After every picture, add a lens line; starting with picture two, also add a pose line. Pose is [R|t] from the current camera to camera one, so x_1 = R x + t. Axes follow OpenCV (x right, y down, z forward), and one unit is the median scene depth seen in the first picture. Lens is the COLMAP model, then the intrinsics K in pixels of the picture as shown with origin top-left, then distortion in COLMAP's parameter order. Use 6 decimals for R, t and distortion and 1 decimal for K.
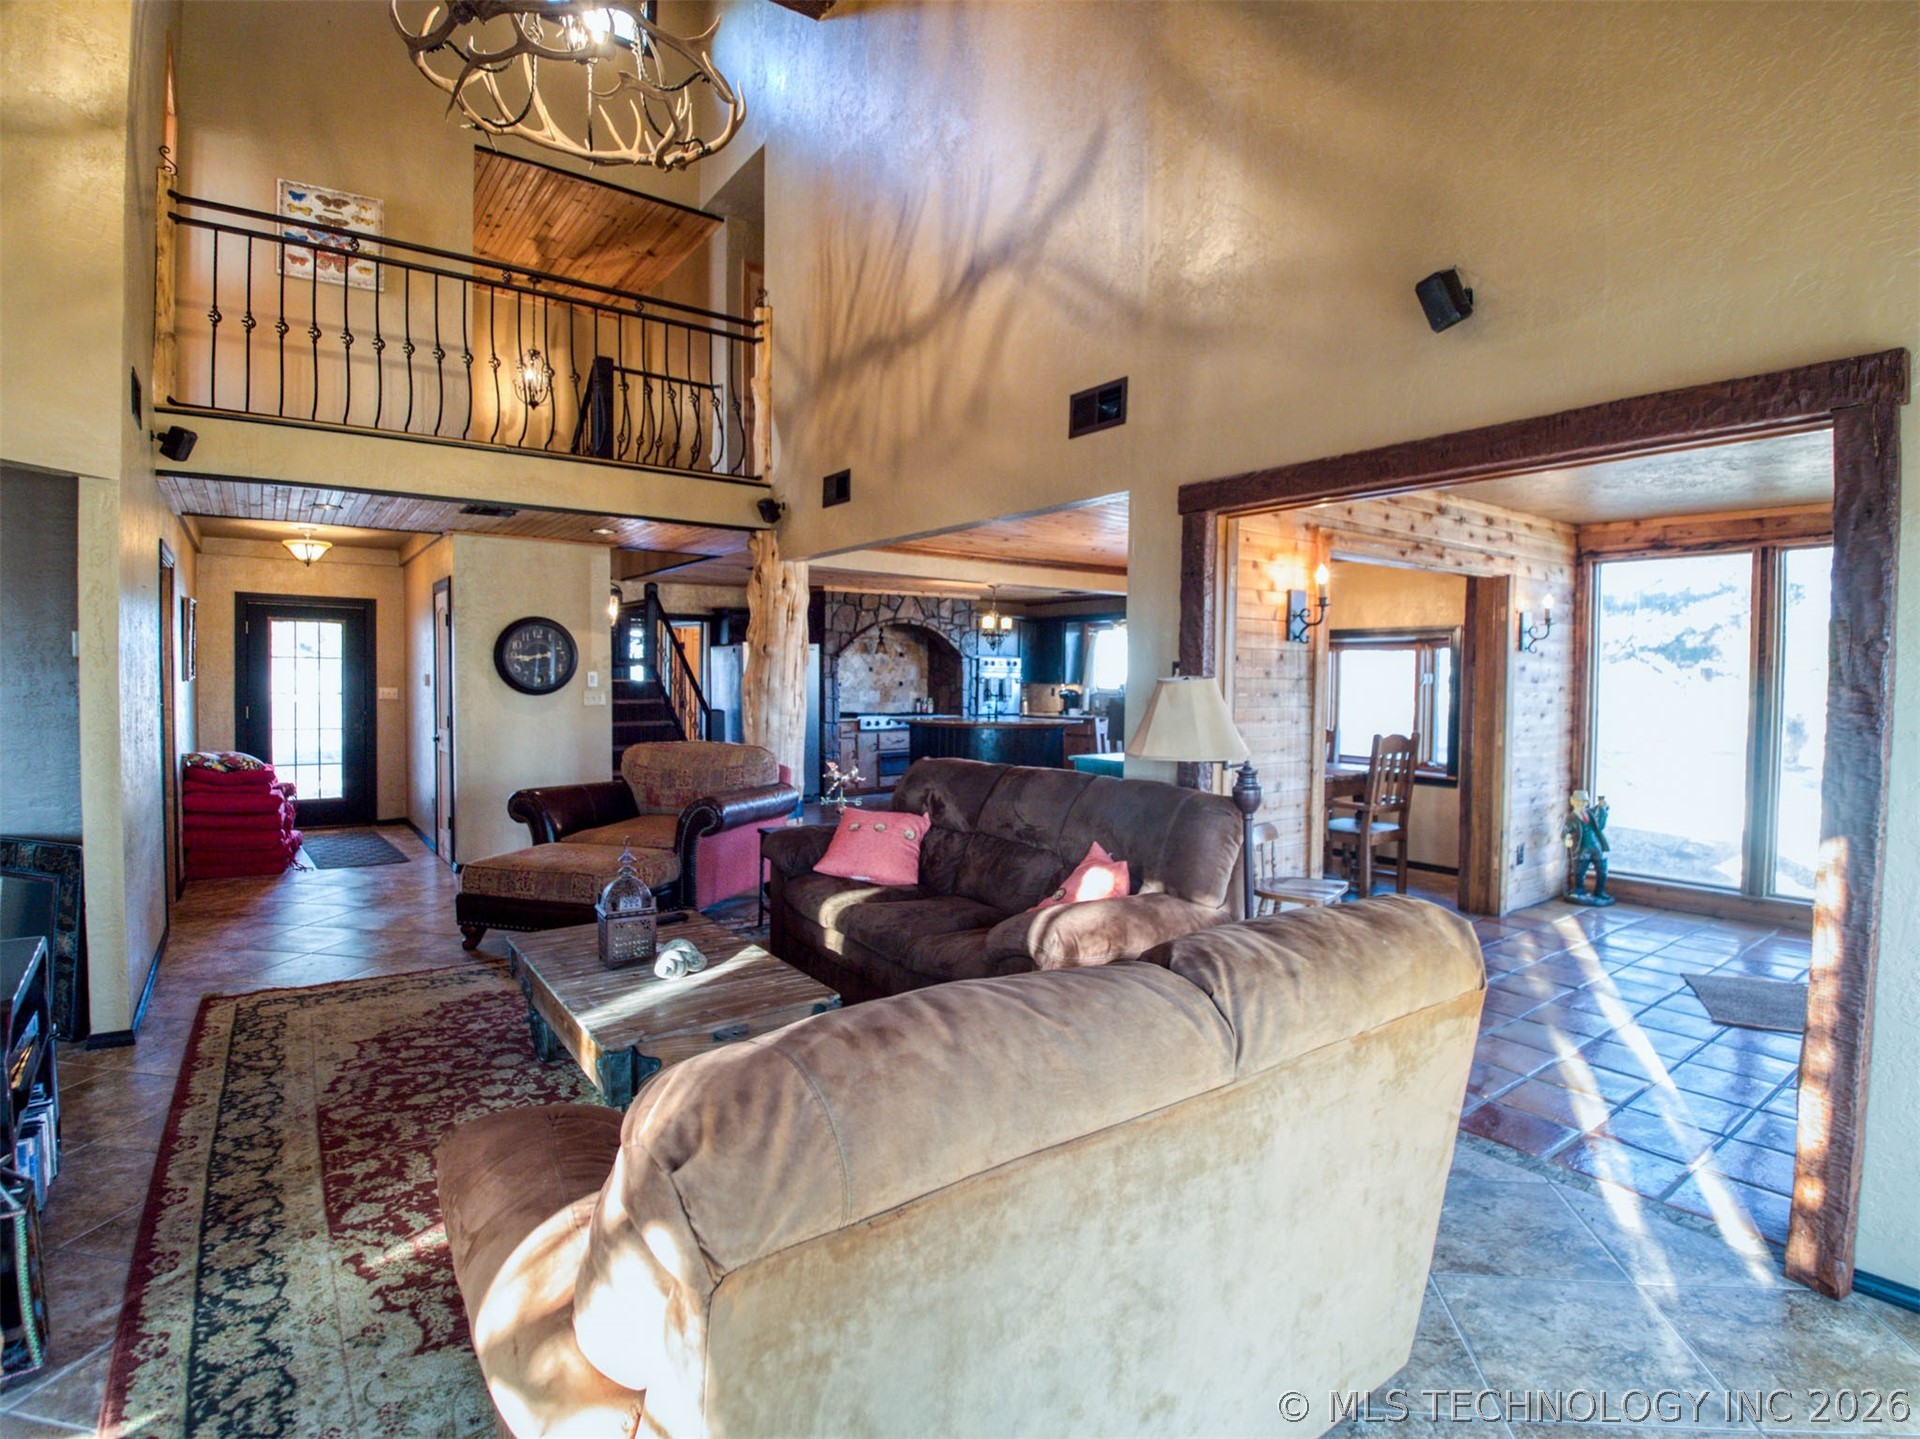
lens RADIAL K [[962.2, 0, 972.4], [0, 962.2, 708.9], [0, 0, 1]] dist [0.004208, -0.034702]
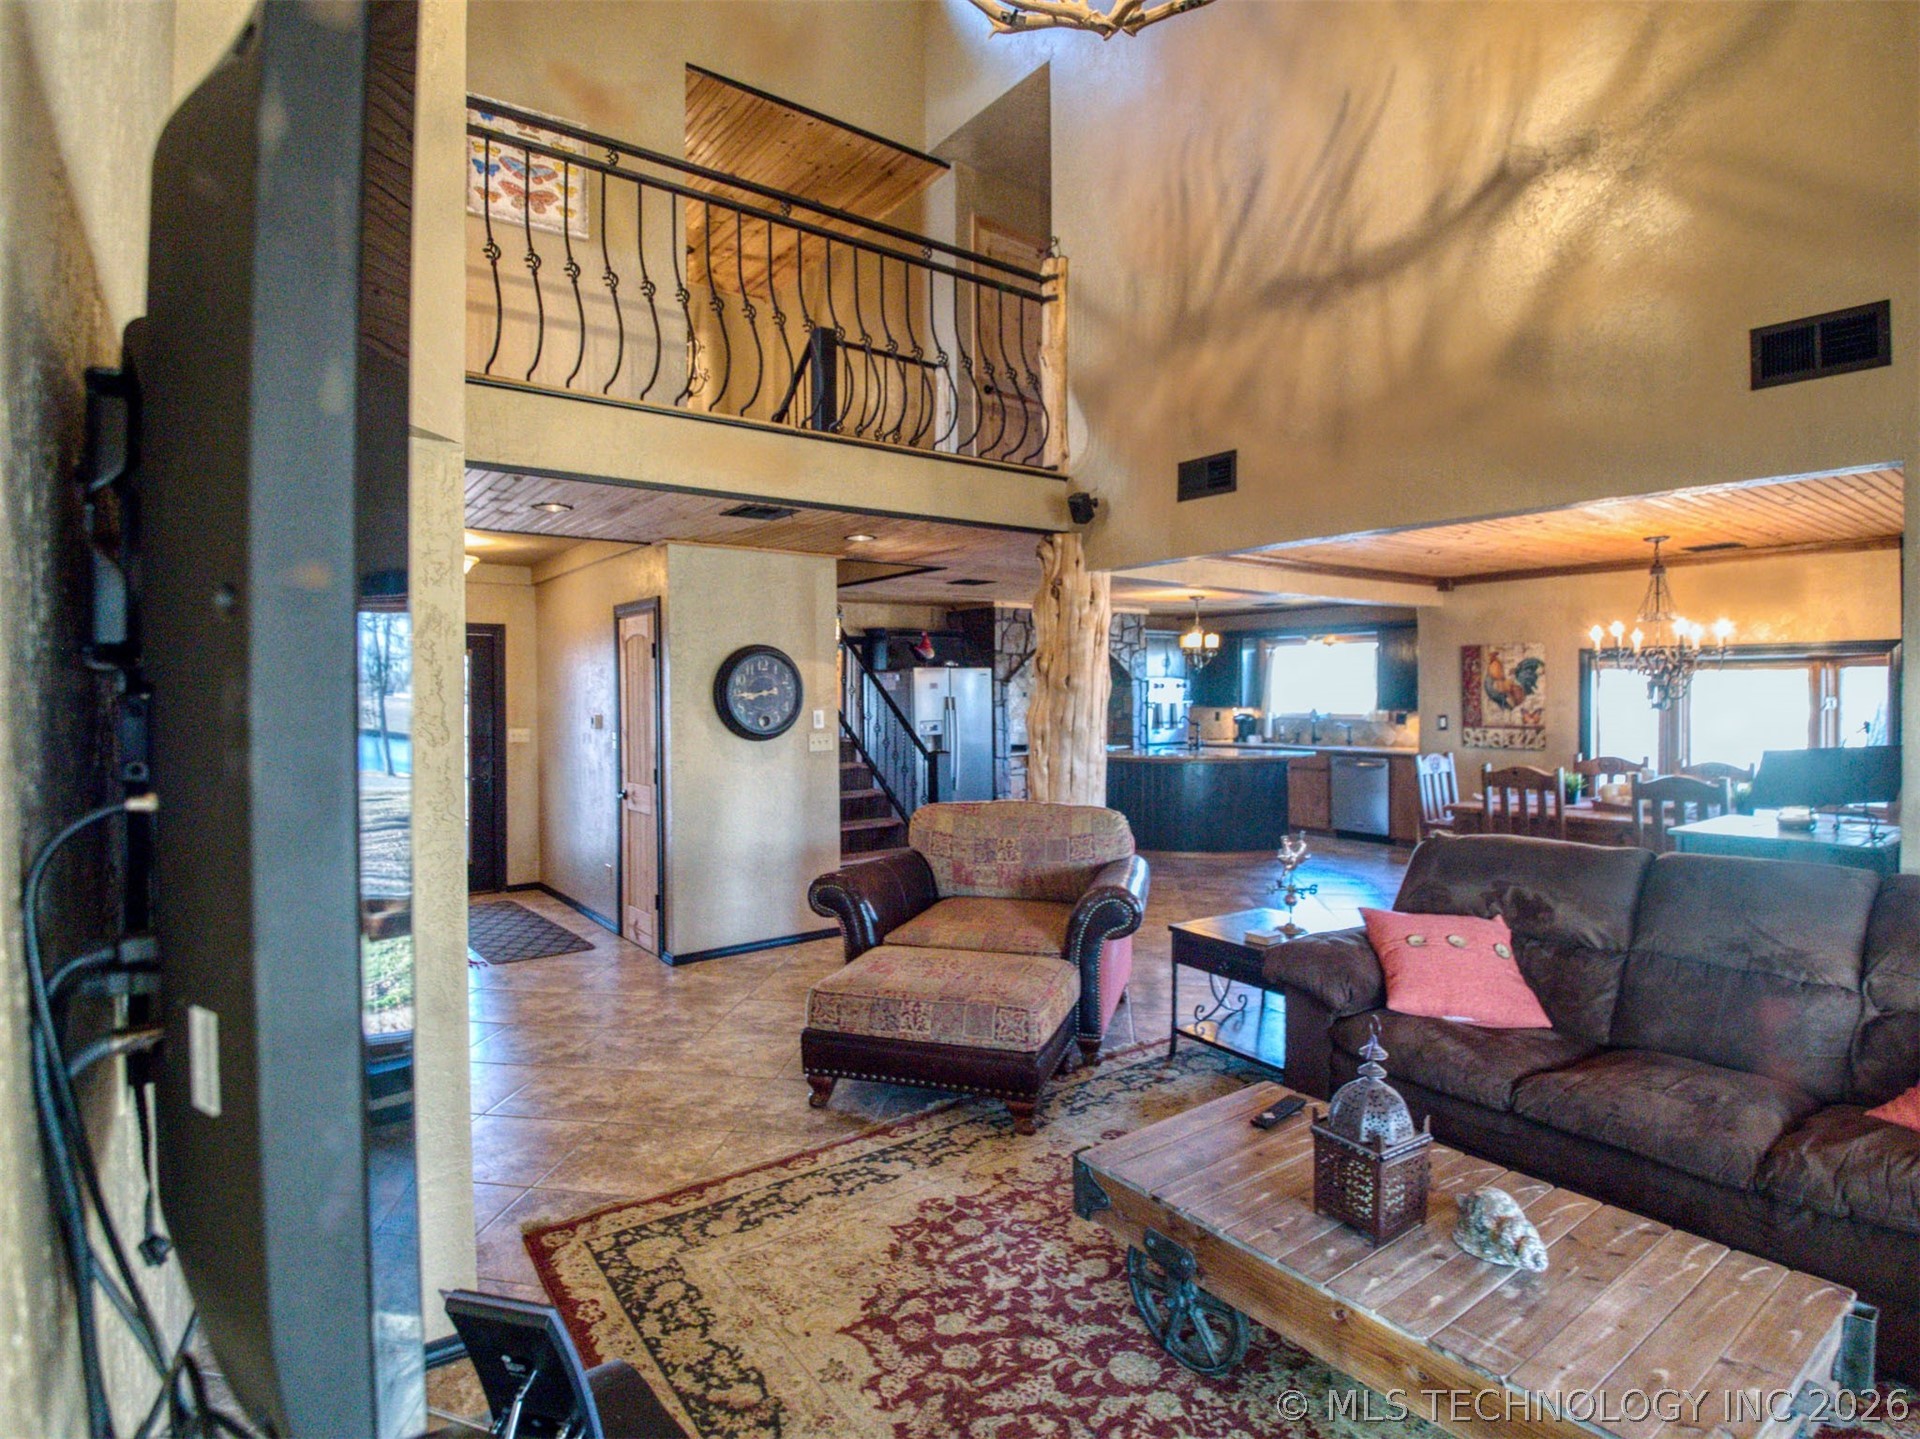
lens RADIAL K [[980.1, 0, 953.5], [0, 980.1, 697.2], [0, 0, 1]] dist [0.025940, -0.050995]
pose [[0.999875, -0.015672, 0.002022, -0.310856], [0.015722, 0.999496, -0.027583, -0.027547], [-0.001588, 0.027611, 0.999617, 0.184842]]
